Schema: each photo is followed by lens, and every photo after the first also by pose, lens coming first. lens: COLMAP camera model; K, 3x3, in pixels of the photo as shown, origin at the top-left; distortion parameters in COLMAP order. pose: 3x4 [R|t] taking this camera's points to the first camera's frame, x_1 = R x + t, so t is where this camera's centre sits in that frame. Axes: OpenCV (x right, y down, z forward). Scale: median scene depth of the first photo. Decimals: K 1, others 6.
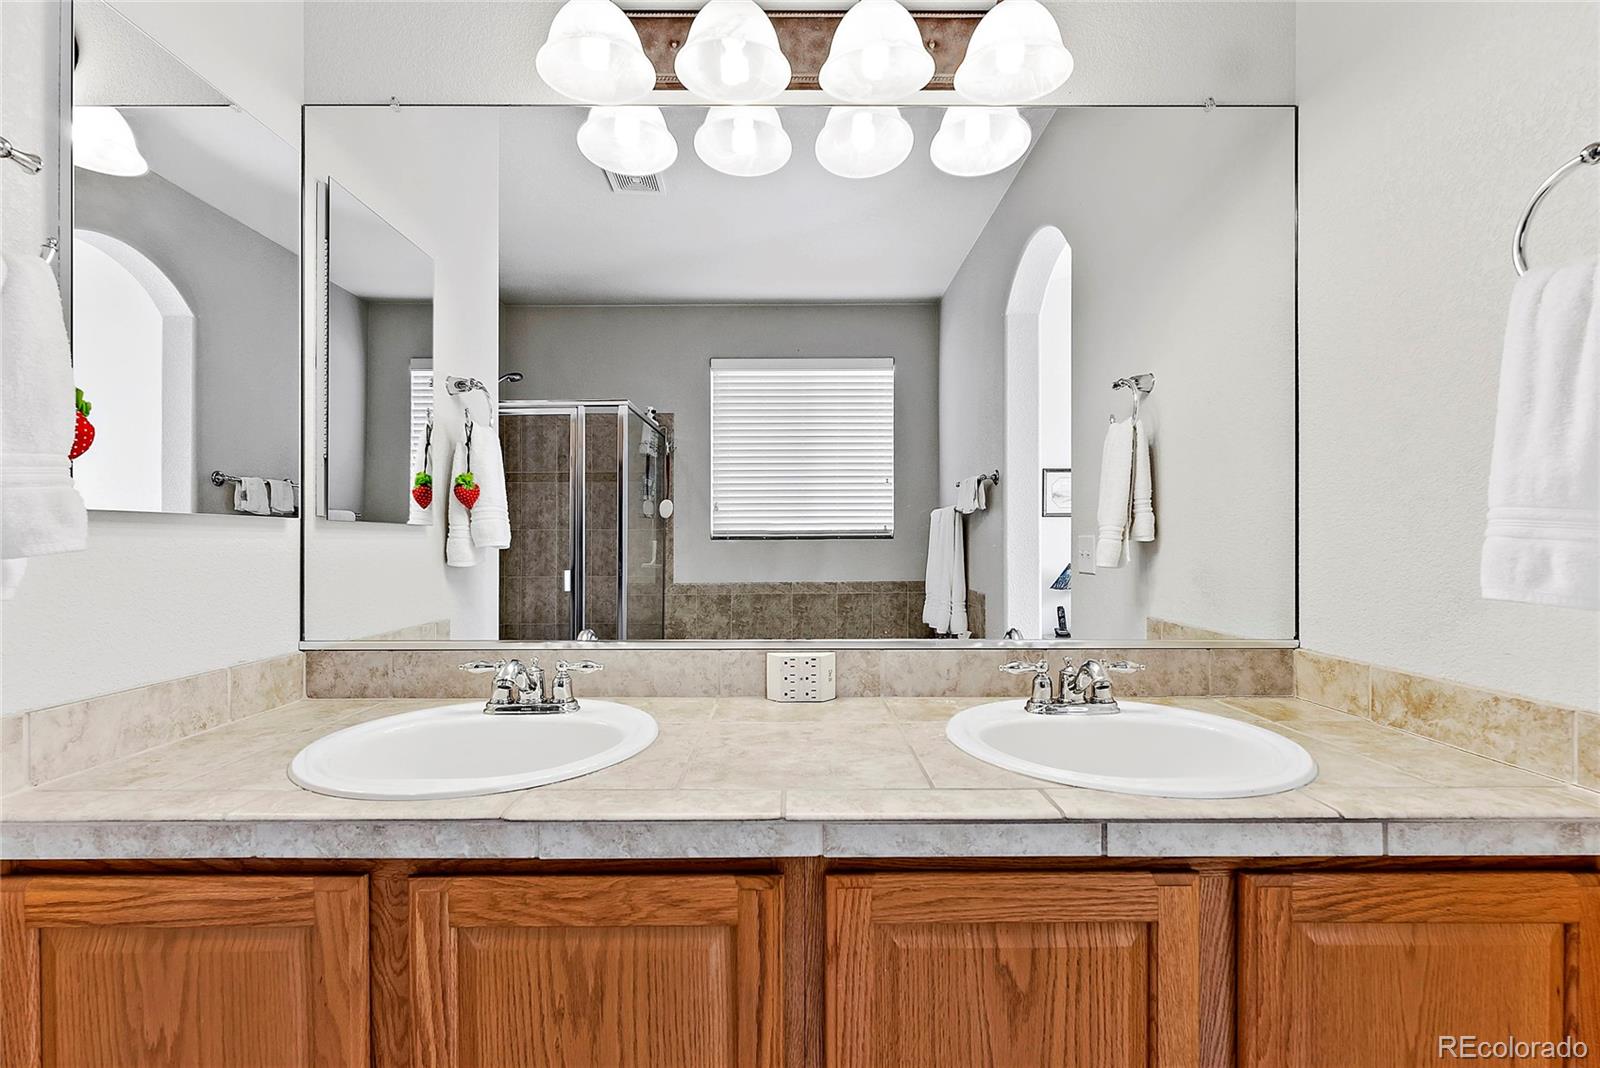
lens RADIAL K [[718.5, 0, 795.6], [0, 718.5, 533.6], [0, 0, 1]] dist [-0.003114, 0.000923]
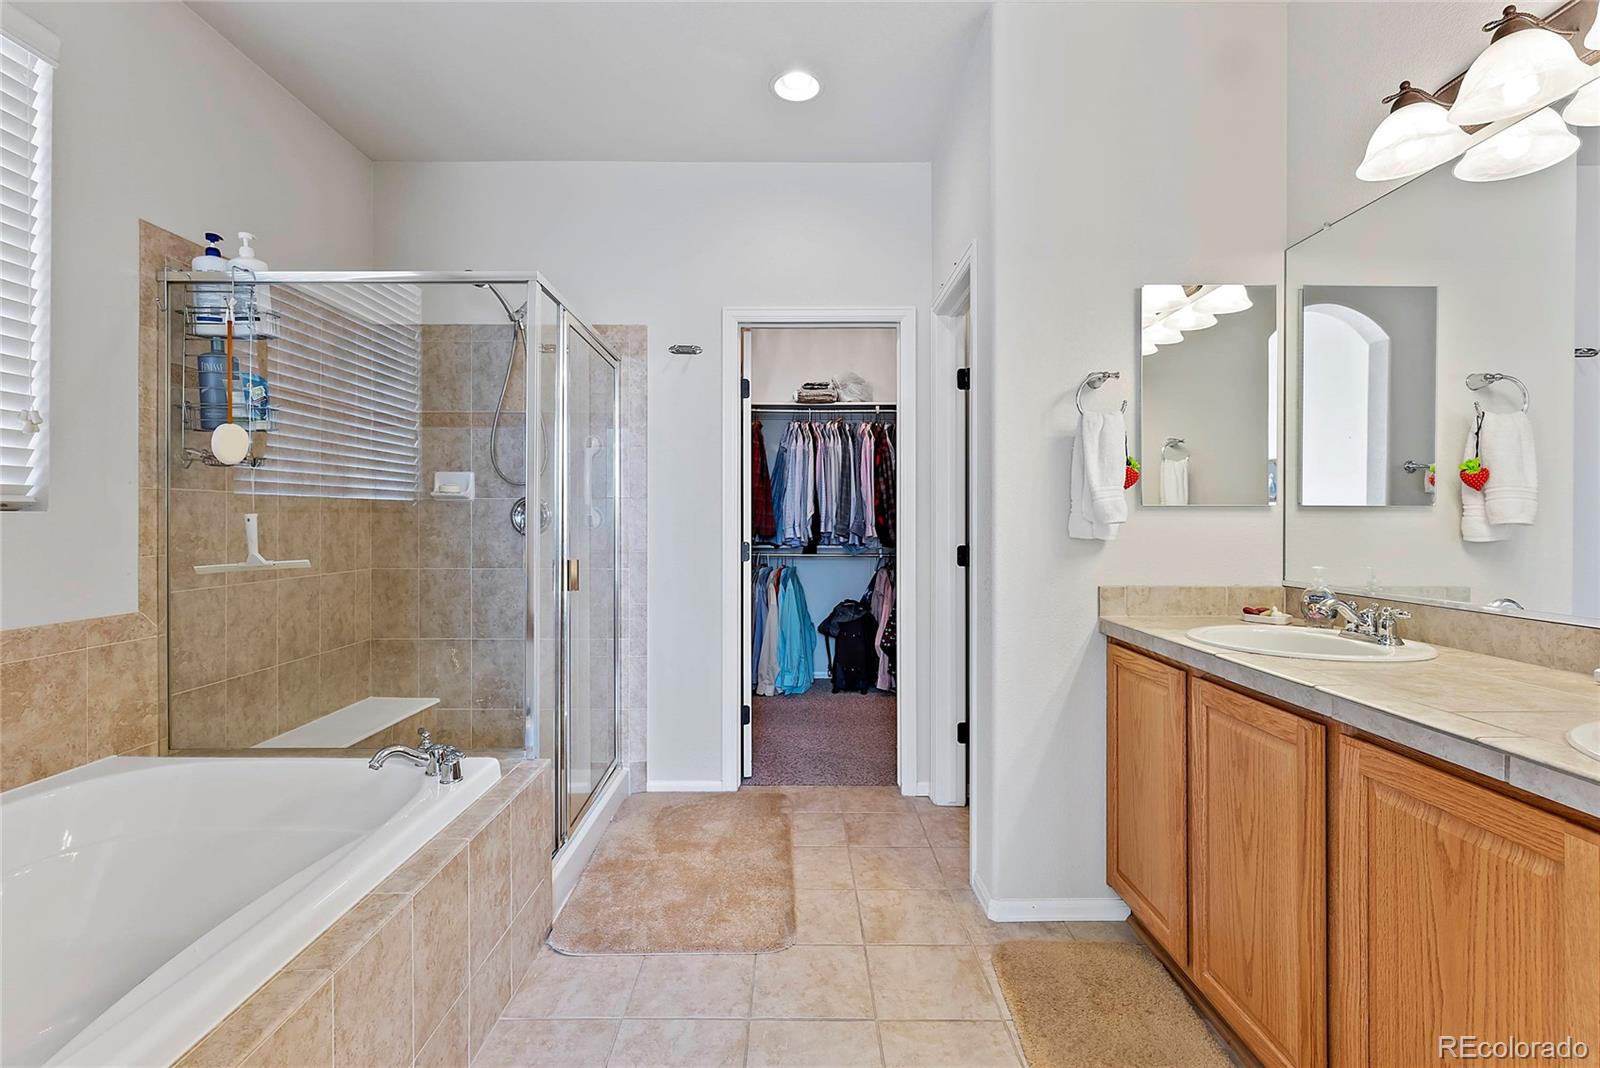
lens RADIAL K [[718.5, 0, 795.6], [0, 718.5, 533.6], [0, 0, 1]] dist [-0.003114, 0.000923]
pose [[0.005947, 0.024559, -0.999681, 1.570744], [0.006057, 0.999679, 0.024595, -0.001715], [0.999964, -0.006202, 0.005796, -0.183253]]
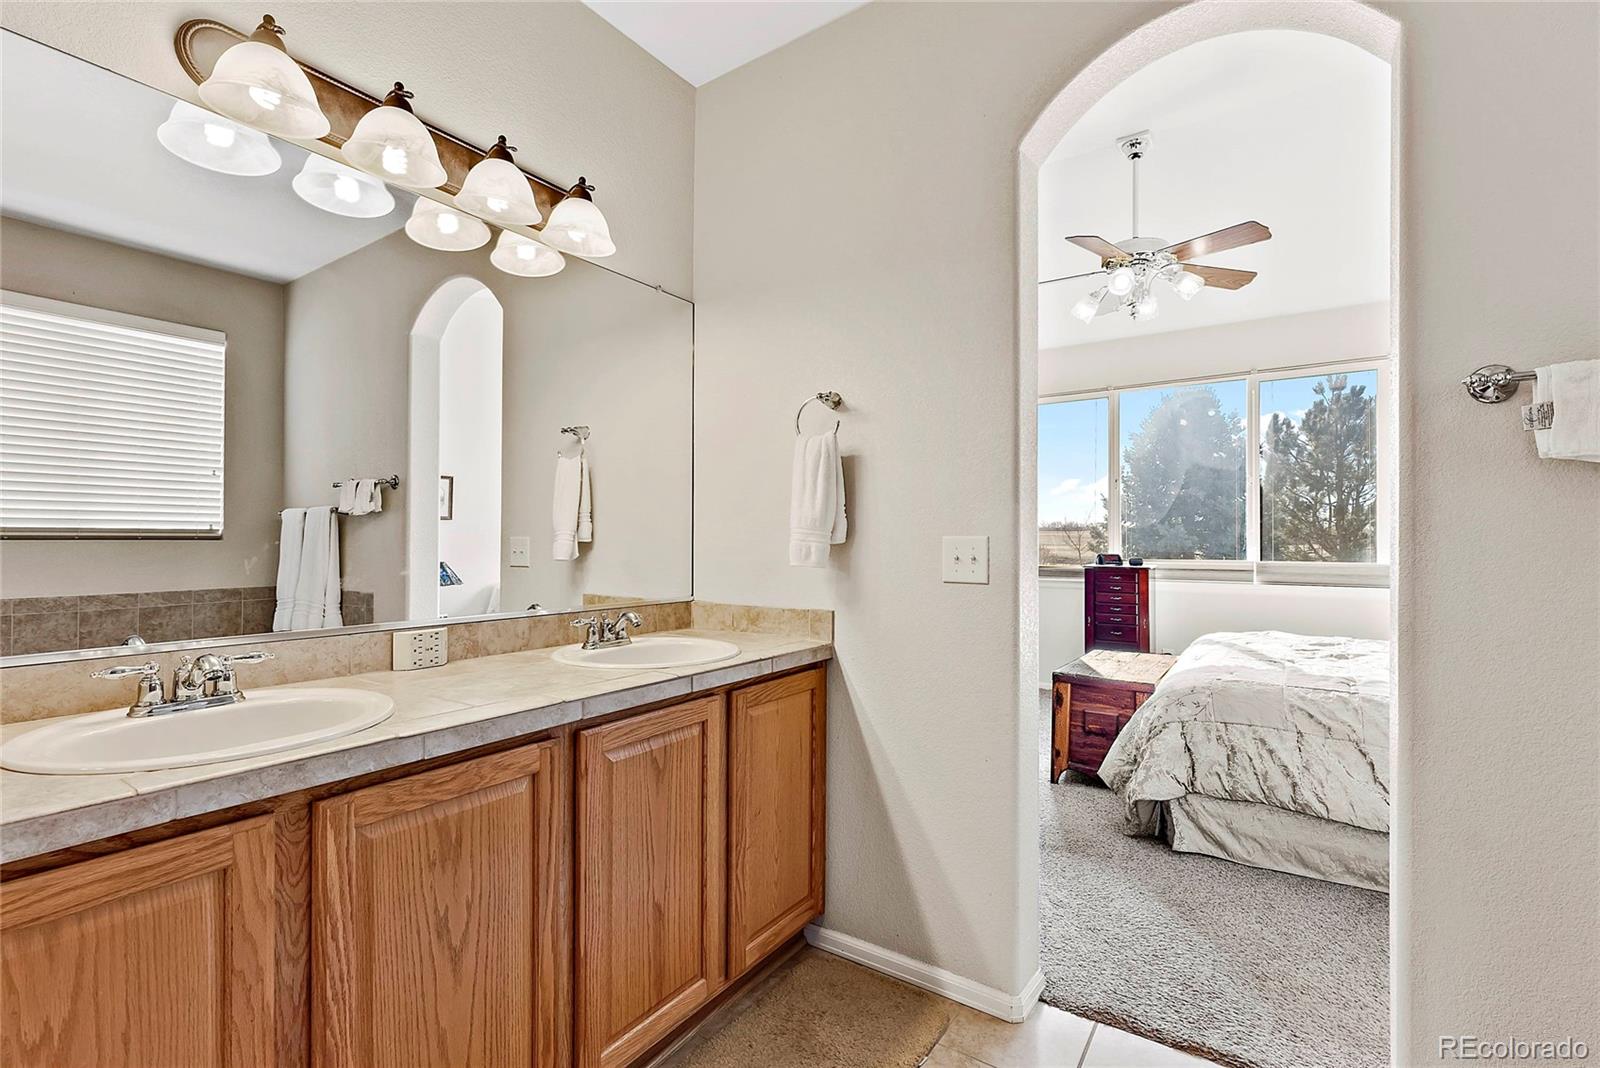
lens RADIAL K [[732.1, 0, 798.1], [0, 732.1, 511.0], [0, 0, 1]] dist [-0.000920, -0.000895]
pose [[0.565805, 0.036822, 0.823717, -1.155430], [-0.009345, 0.999225, -0.038249, -0.000679], [-0.824486, 0.013944, 0.565710, -0.466369]]
